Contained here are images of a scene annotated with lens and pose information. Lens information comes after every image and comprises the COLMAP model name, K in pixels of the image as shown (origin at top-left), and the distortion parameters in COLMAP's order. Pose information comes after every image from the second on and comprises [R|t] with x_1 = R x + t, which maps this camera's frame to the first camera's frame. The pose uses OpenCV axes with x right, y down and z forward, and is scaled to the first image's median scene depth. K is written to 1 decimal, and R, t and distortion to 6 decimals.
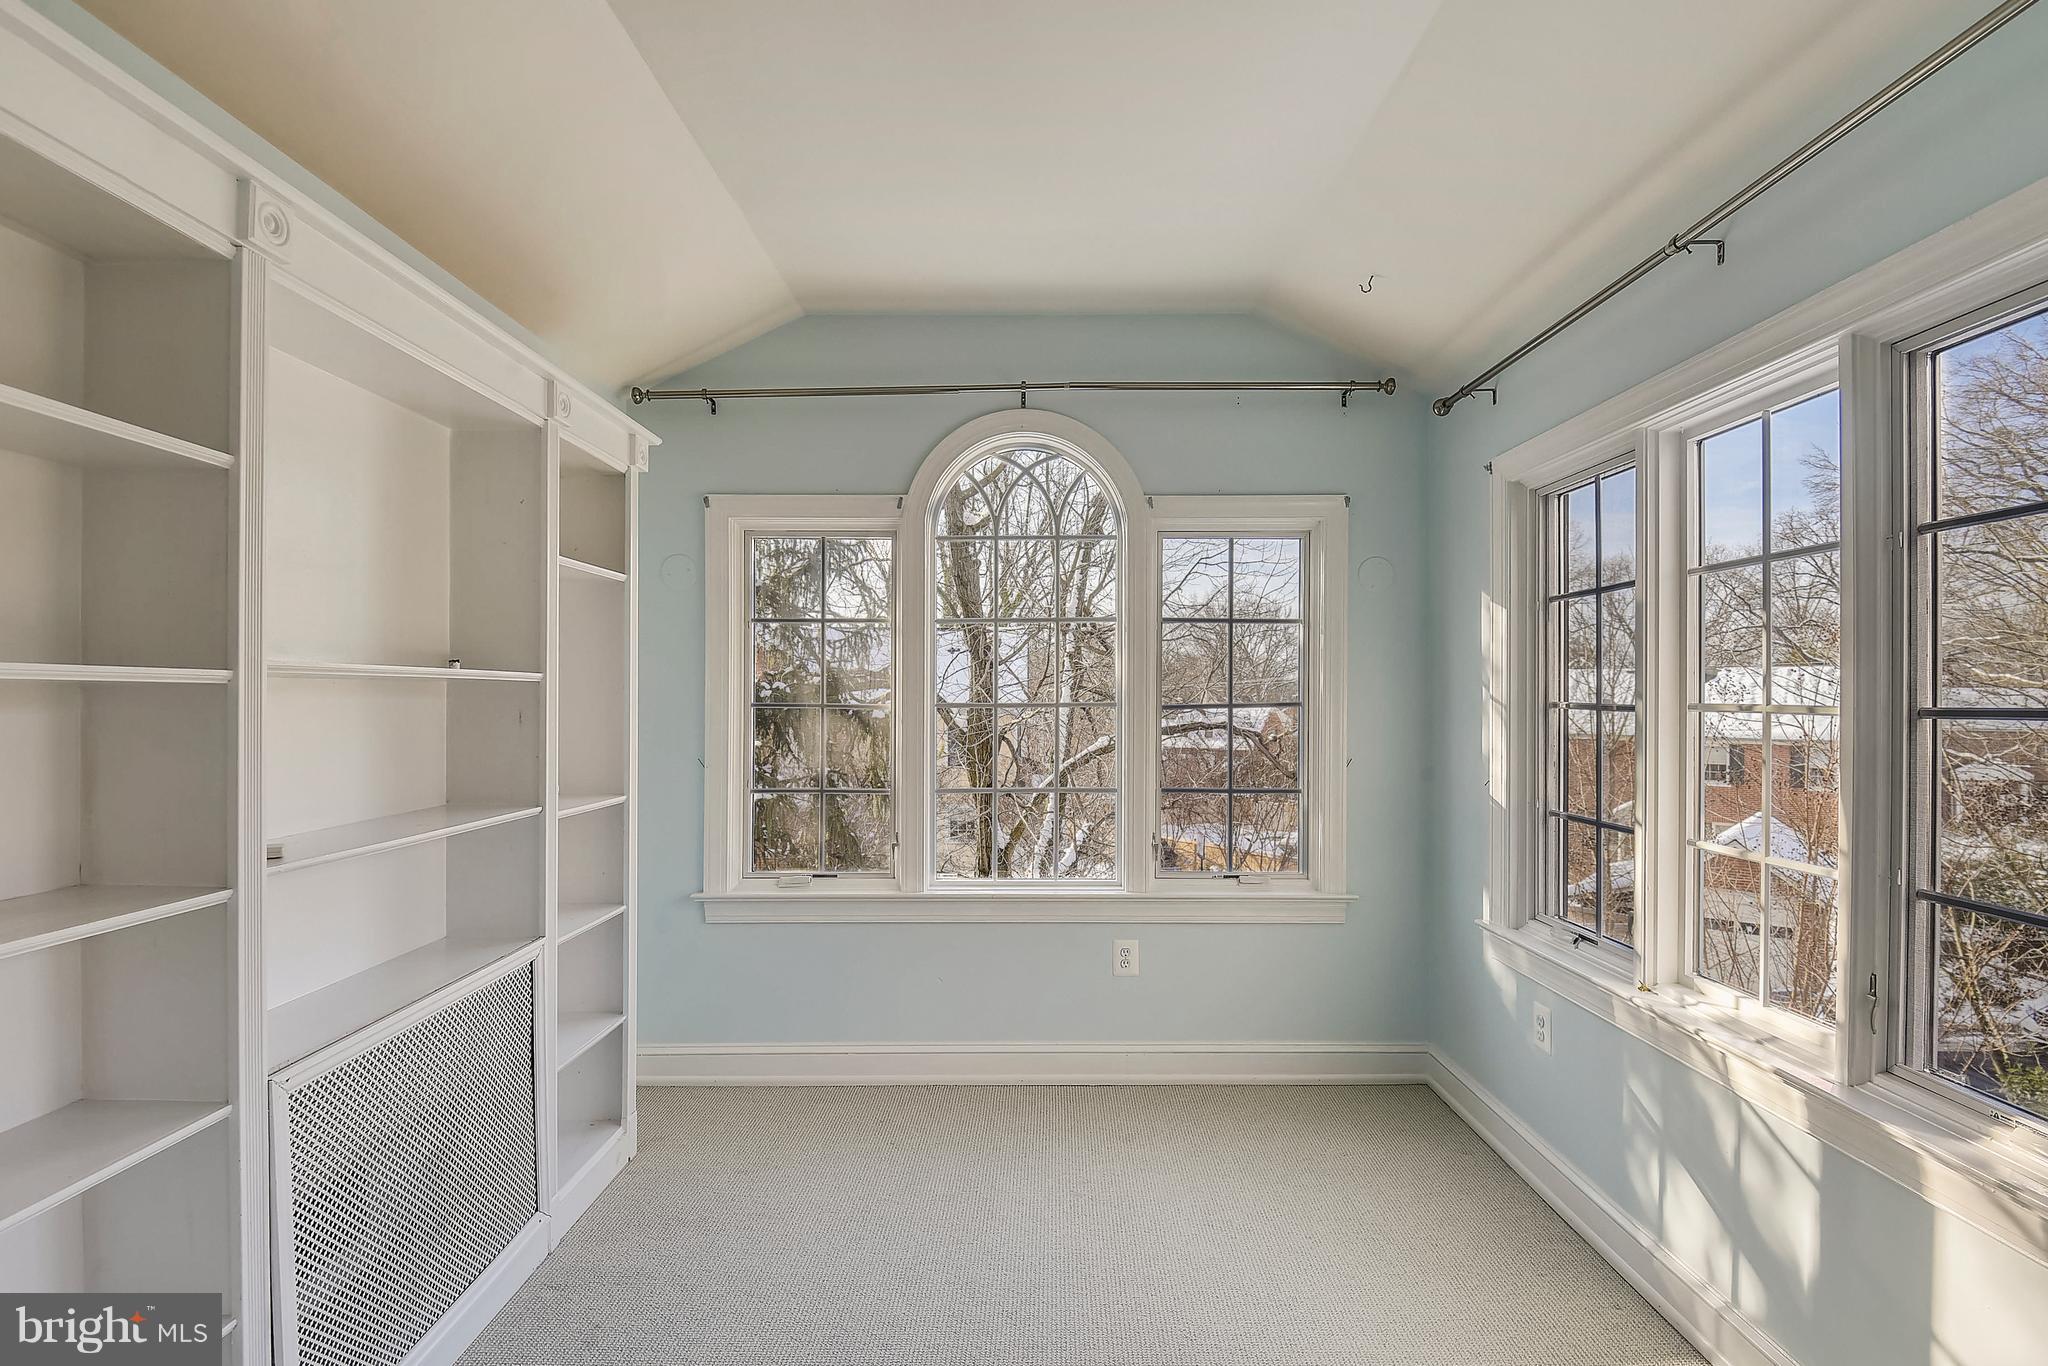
lens RADIAL K [[961.2, 0, 1021.1], [0, 961.2, 700.8], [0, 0, 1]] dist [0.002866, -0.011715]
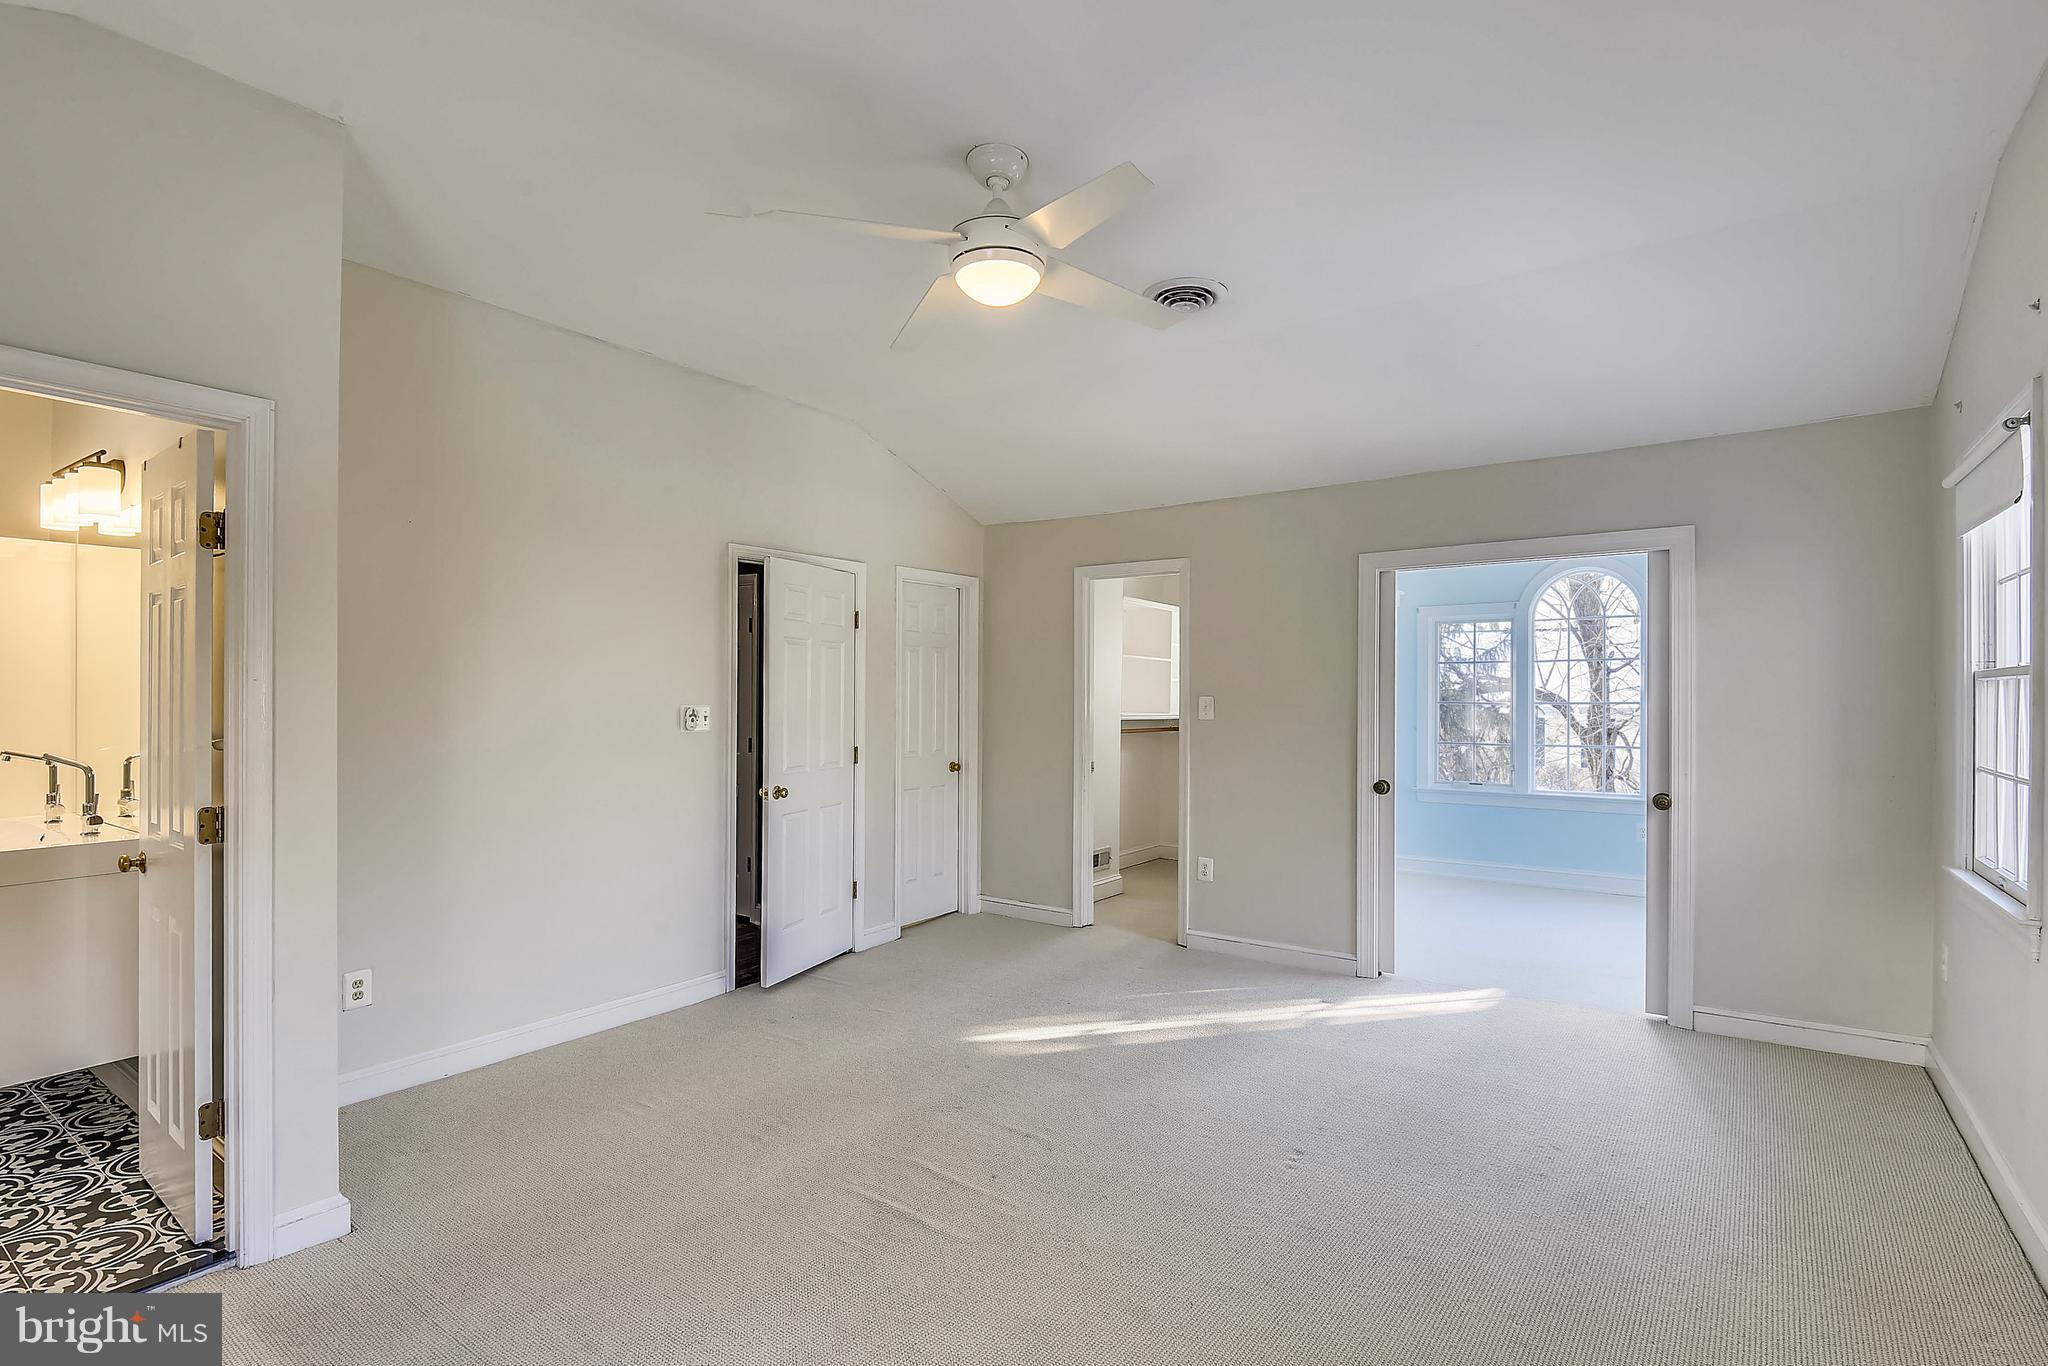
lens RADIAL K [[961.2, 0, 1021.1], [0, 961.2, 700.8], [0, 0, 1]] dist [0.002866, -0.011715]
pose [[0.818144, -0.004174, -0.574998, 0.087850], [0.001674, 0.999987, -0.004877, 0.005565], [0.575011, 0.003027, 0.818140, -0.594854]]
